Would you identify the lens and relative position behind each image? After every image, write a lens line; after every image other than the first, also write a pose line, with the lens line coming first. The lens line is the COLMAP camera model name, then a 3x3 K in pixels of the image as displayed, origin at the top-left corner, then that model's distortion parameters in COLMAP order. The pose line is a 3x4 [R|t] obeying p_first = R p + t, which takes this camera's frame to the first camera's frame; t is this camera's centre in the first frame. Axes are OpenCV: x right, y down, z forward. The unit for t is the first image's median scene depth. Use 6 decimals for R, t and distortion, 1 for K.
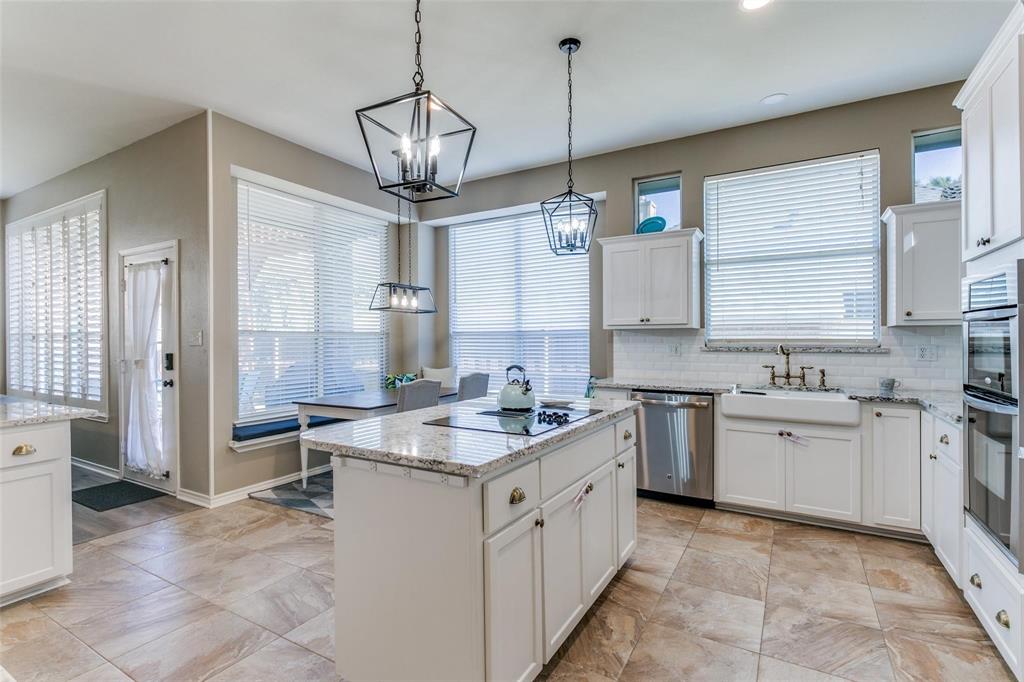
lens RADIAL K [[487.6, 0, 509.6], [0, 487.6, 339.6], [0, 0, 1]] dist [0.004438, -0.001856]
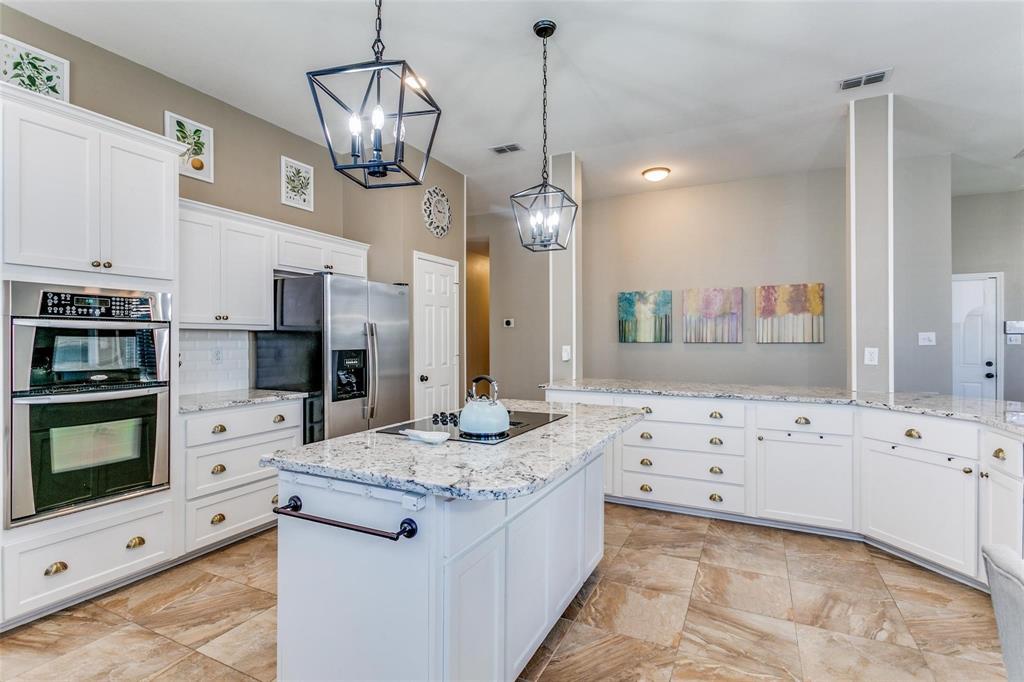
lens RADIAL K [[487.6, 0, 511.4], [0, 487.6, 337.6], [0, 0, 1]] dist [0.004438, -0.001856]
pose [[-0.997902, 0.004135, -0.064609, 0.012528], [0.004372, 0.999984, -0.003524, -0.002931], [0.064593, -0.003799, -0.997904, 1.086985]]
